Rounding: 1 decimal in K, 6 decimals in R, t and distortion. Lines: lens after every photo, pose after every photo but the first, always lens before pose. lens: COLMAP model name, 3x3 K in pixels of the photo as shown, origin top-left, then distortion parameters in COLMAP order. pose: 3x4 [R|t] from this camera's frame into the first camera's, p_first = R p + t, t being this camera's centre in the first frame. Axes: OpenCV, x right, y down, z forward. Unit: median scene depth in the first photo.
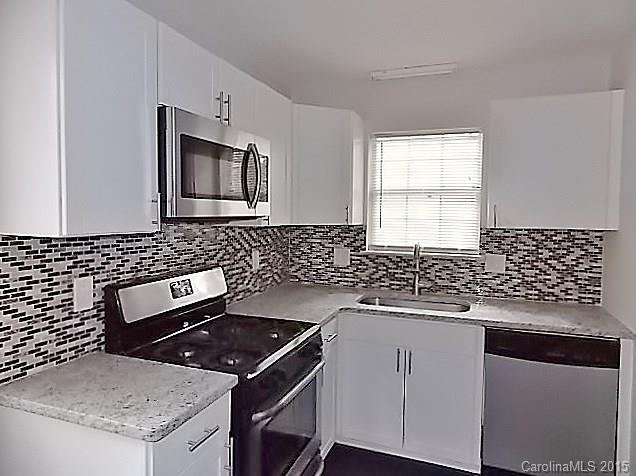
lens RADIAL K [[422.2, 0, 315.8], [0, 422.2, 234.5], [0, 0, 1]] dist [0.002935, -0.001095]
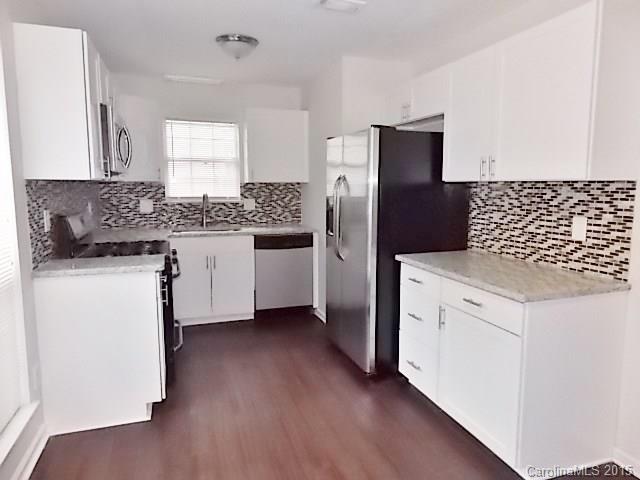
lens RADIAL K [[424.8, 0, 317.8], [0, 424.8, 236.4], [0, 0, 1]] dist [0.002935, -0.001095]
pose [[0.768156, -0.085367, 0.634546, -0.442951], [0.037577, 0.995374, 0.088421, 0.055194], [-0.639159, -0.044077, 0.767810, -0.470292]]
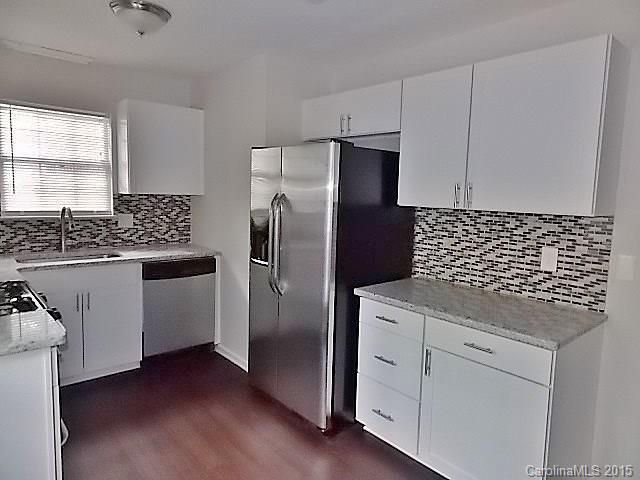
lens RADIAL K [[424.8, 0, 317.8], [0, 424.8, 236.4], [0, 0, 1]] dist [0.002935, -0.001095]
pose [[0.467067, -0.088254, 0.879807, -0.464801], [0.016973, 0.995718, 0.090871, 0.006325], [-0.884059, -0.027510, 0.466565, -0.156494]]
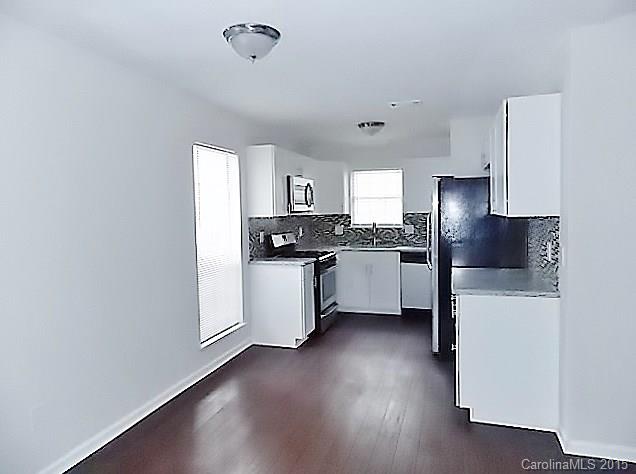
lens RADIAL K [[422.2, 0, 315.8], [0, 422.2, 233.5], [0, 0, 1]] dist [0.002935, -0.001095]
pose [[0.997719, -0.031336, 0.059793, -0.194792], [0.031131, 0.999506, 0.004358, 0.063779], [-0.059900, -0.002487, 0.998201, -1.161348]]
